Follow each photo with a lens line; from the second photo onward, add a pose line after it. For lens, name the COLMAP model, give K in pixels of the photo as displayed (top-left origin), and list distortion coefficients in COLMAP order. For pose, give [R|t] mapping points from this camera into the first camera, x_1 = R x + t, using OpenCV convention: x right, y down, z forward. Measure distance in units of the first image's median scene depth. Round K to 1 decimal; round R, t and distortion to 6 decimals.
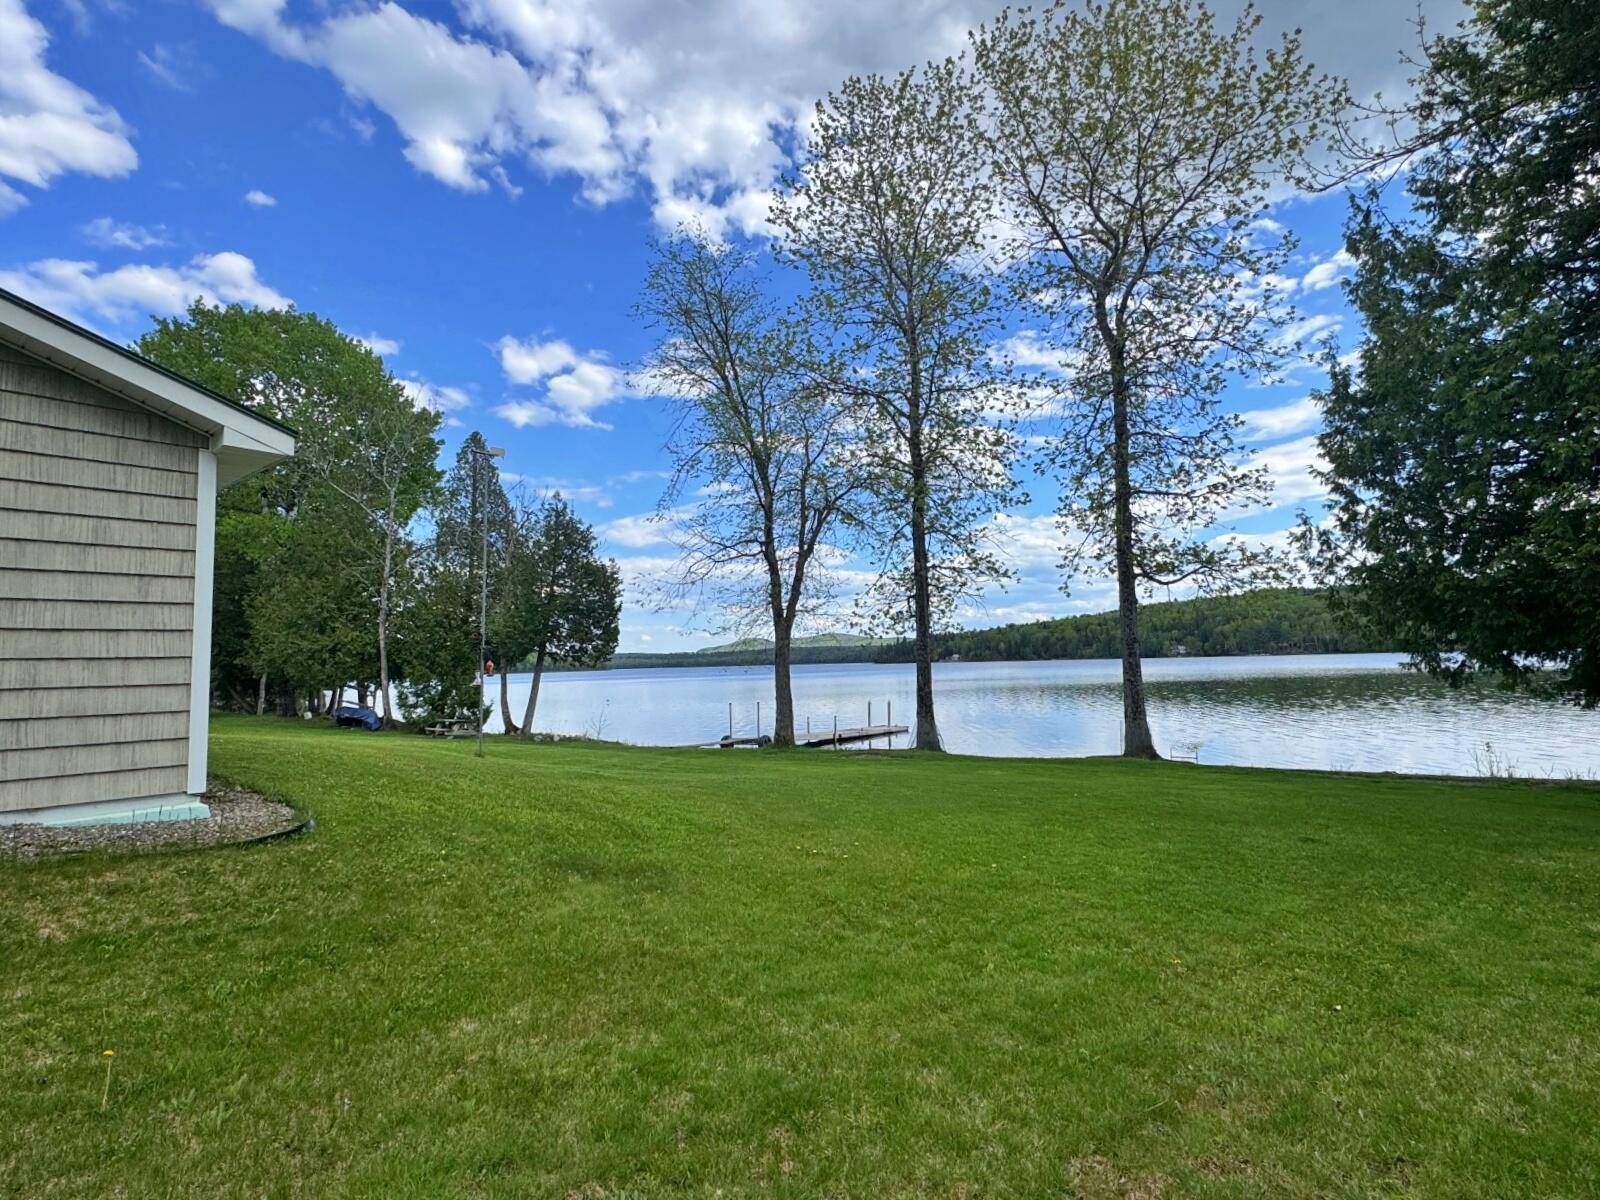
lens RADIAL K [[808.8, 0, 804.1], [0, 808.8, 597.2], [0, 0, 1]] dist [-0.001855, 0.000715]
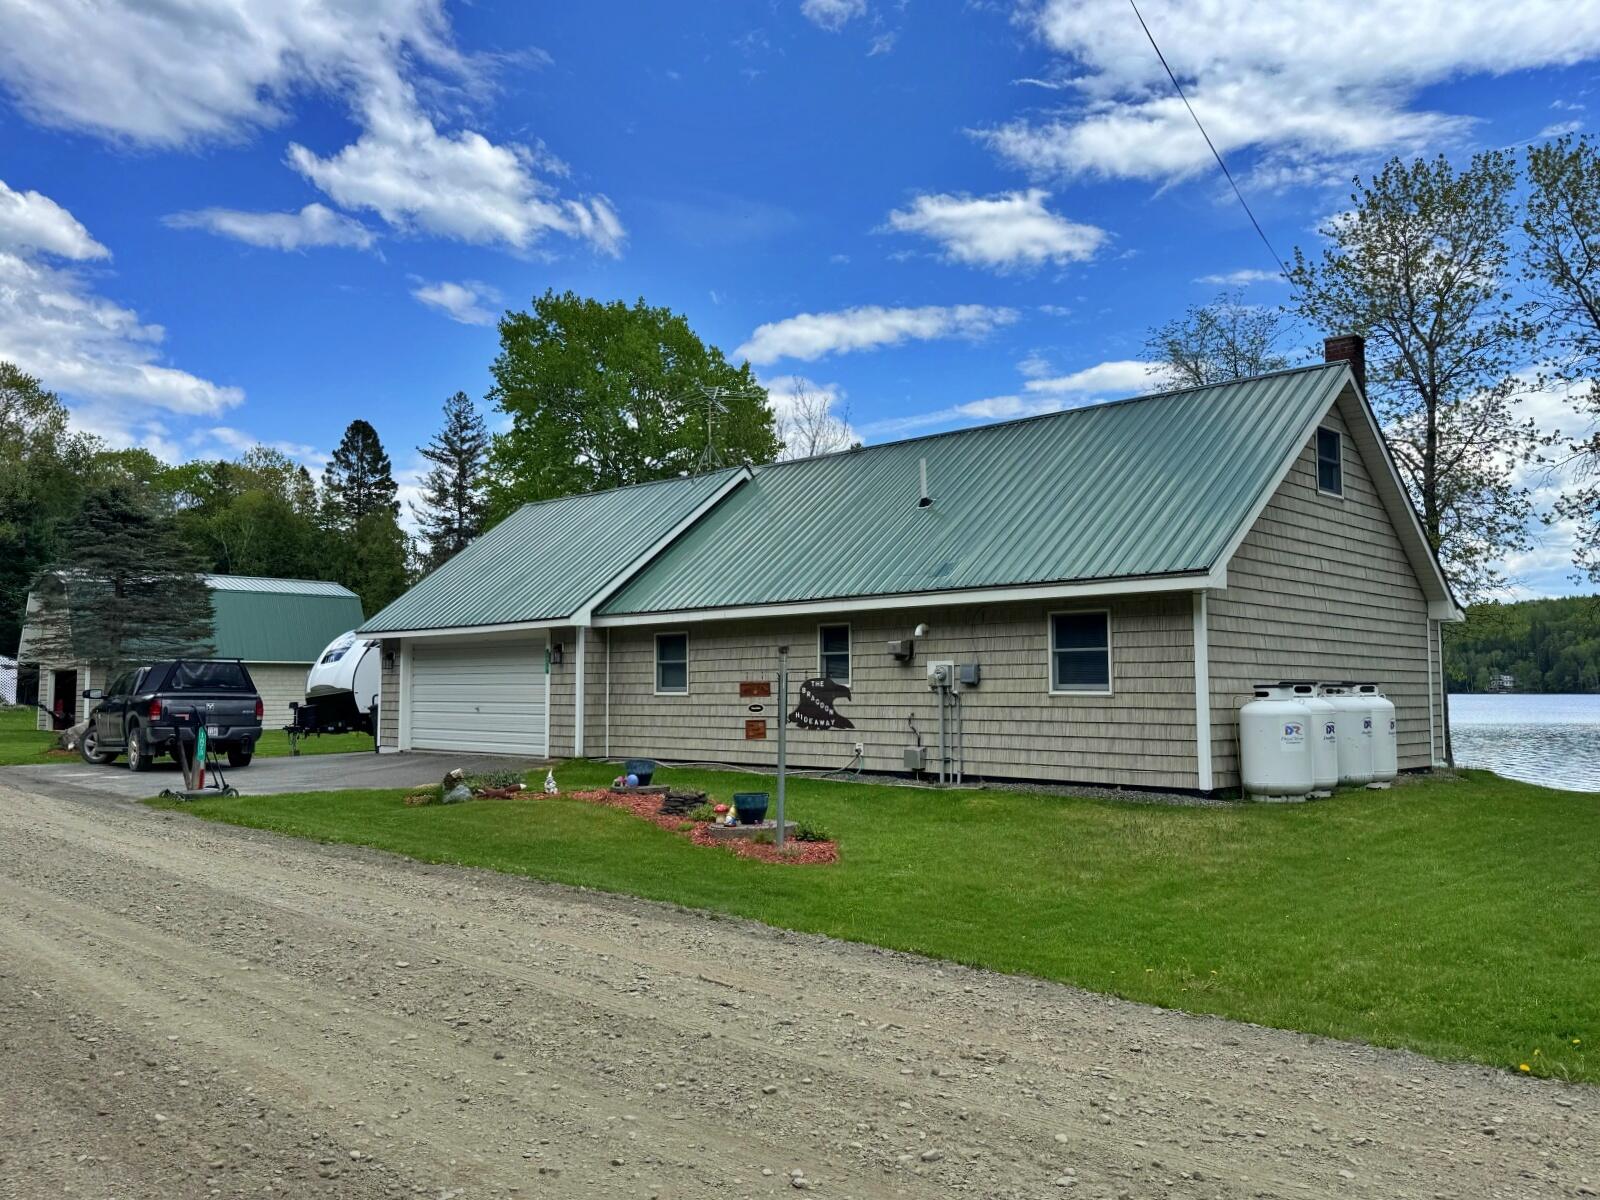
lens RADIAL K [[1253.0, 0, 789.6], [0, 1253.0, 598.9], [0, 0, 1]] dist [0.045685, -0.038092]
pose [[0.997213, 0.017729, -0.072477, -0.574070], [-0.016972, 0.999795, 0.011041, -0.059929], [0.072658, -0.009781, 0.997309, -0.709250]]
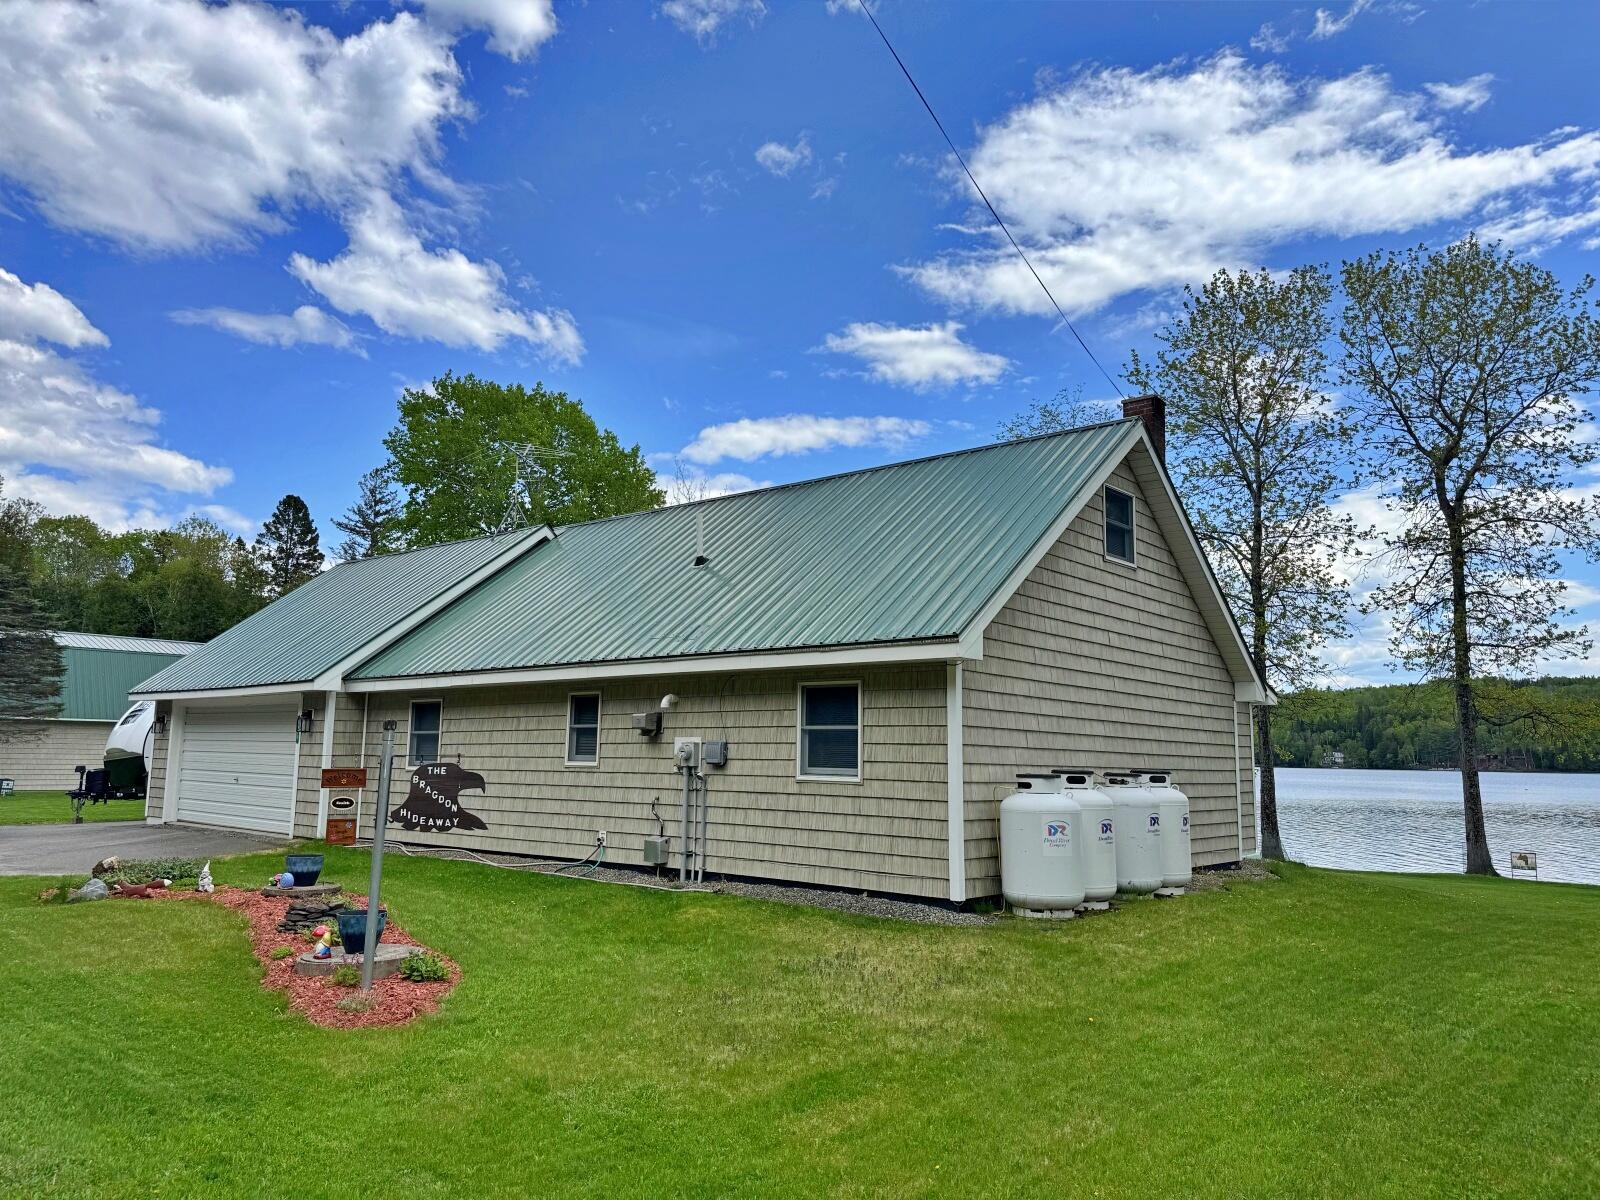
lens RADIAL K [[1112.6, 0, 815.6], [0, 1112.6, 601.9], [0, 0, 1]] dist [0.034237, -0.032375]
pose [[0.999214, 0.039629, 0.001046, -0.473996], [-0.039512, 0.997716, -0.054785, -0.057665], [-0.003215, 0.054701, 0.998498, -0.538044]]
